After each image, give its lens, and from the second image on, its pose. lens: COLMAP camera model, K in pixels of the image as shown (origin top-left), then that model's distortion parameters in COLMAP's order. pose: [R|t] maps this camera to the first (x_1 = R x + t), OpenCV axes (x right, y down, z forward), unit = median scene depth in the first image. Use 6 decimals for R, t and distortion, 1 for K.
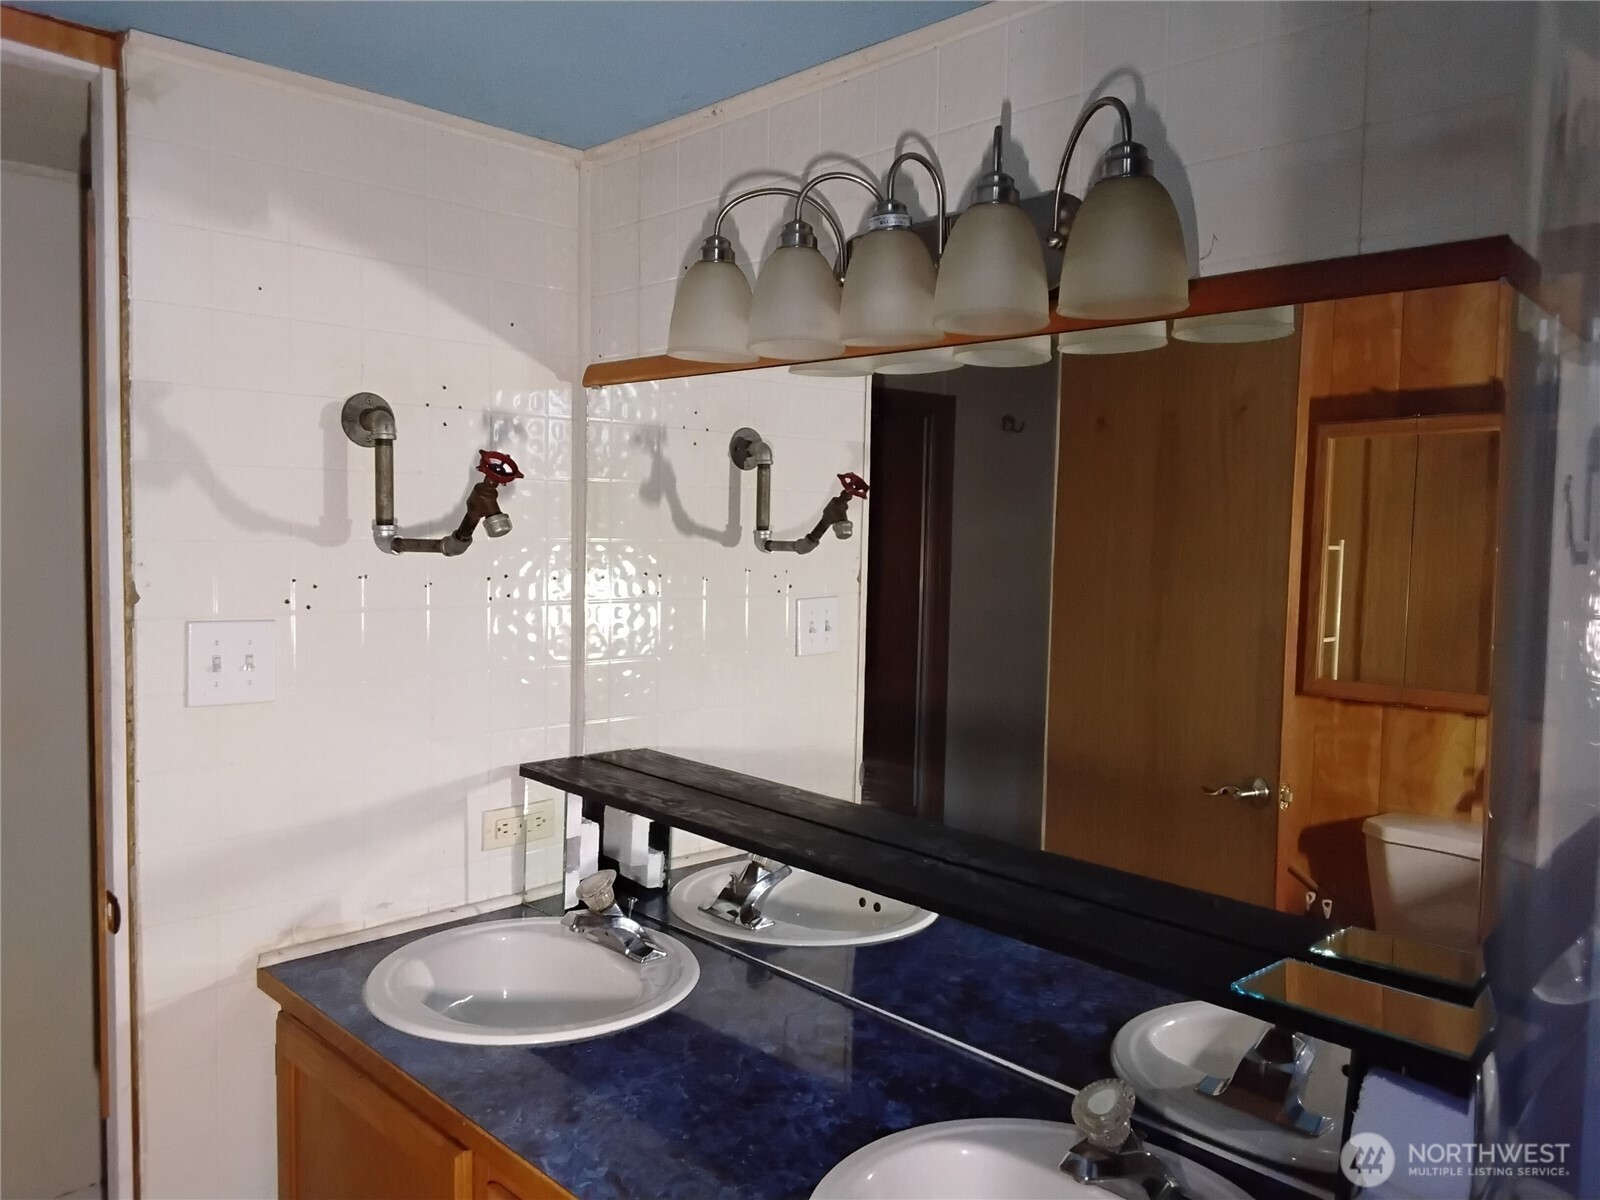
lens RADIAL K [[1233.7, 0, 802.4], [0, 1233.7, 596.4], [0, 0, 1]] dist [0.128082, -0.193630]
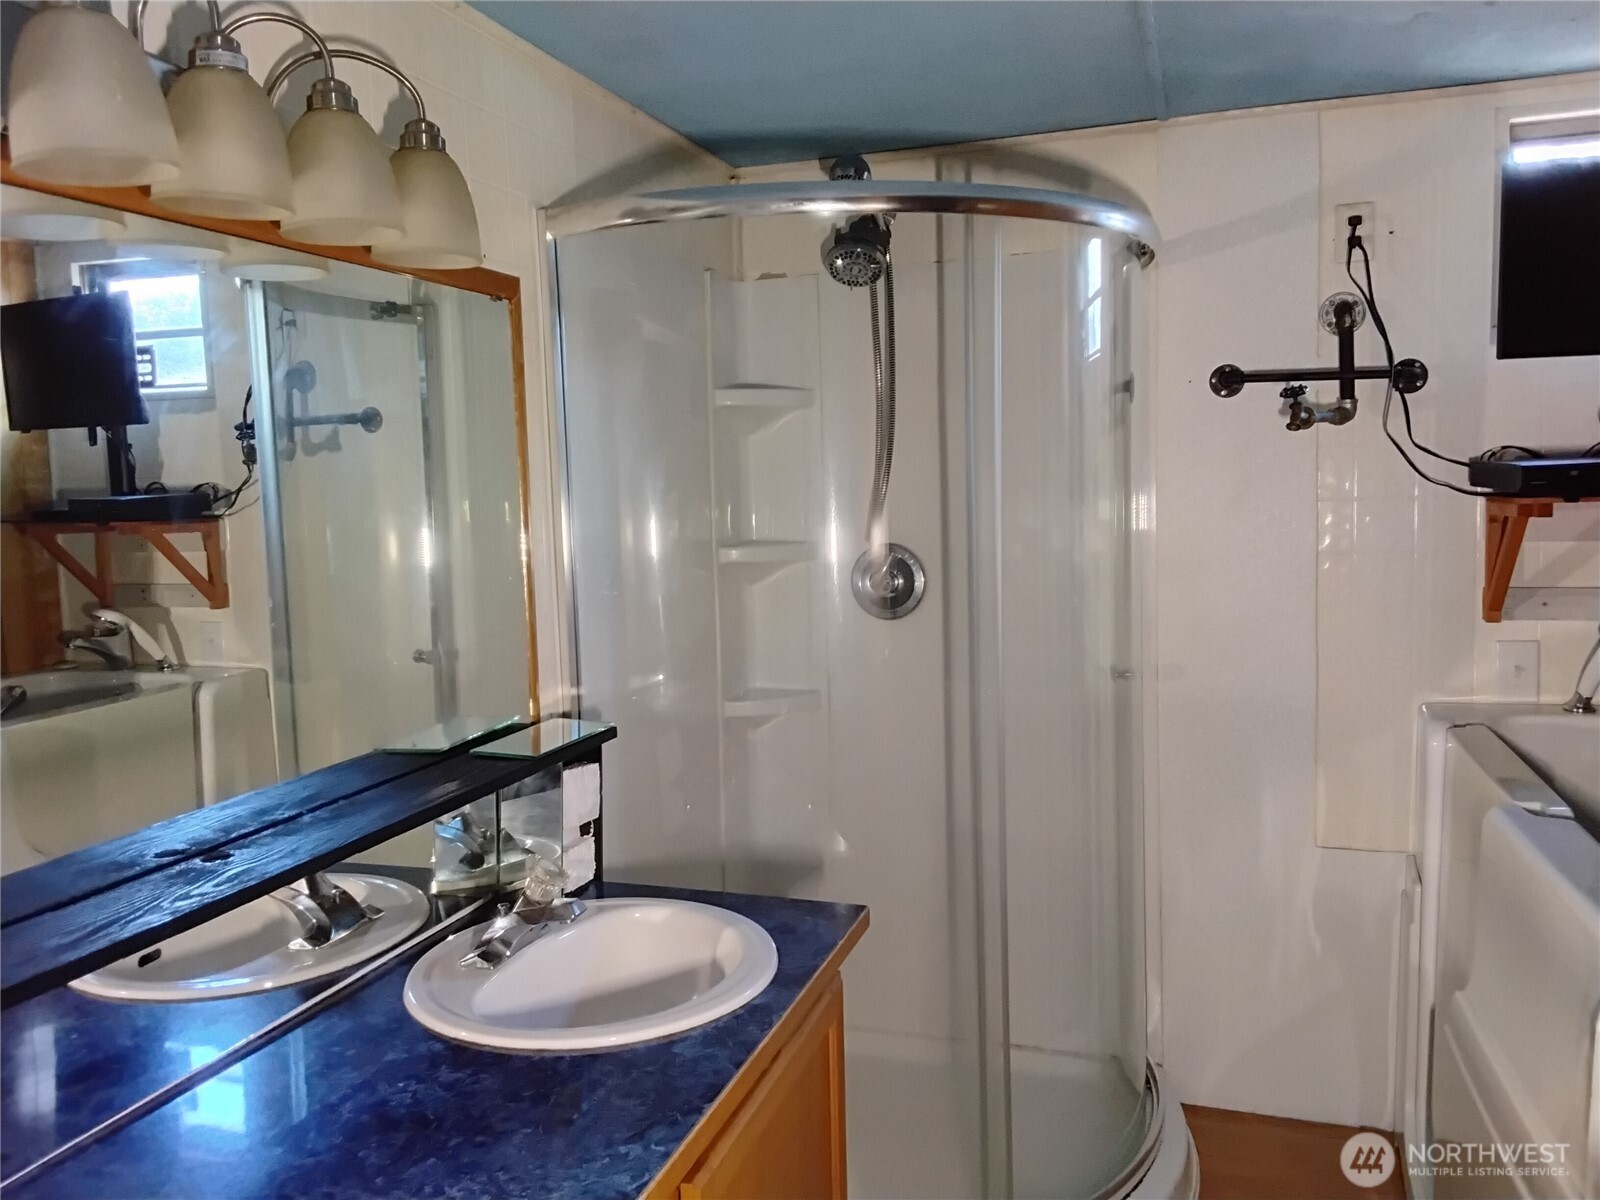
lens RADIAL K [[1233.7, 0, 802.4], [0, 1233.7, 596.4], [0, 0, 1]] dist [0.128082, -0.193630]
pose [[-0.465108, -0.080990, 0.881541, -0.884562], [0.088126, 0.986624, 0.137140, -0.036540], [-0.880857, 0.141471, -0.451749, 1.127254]]
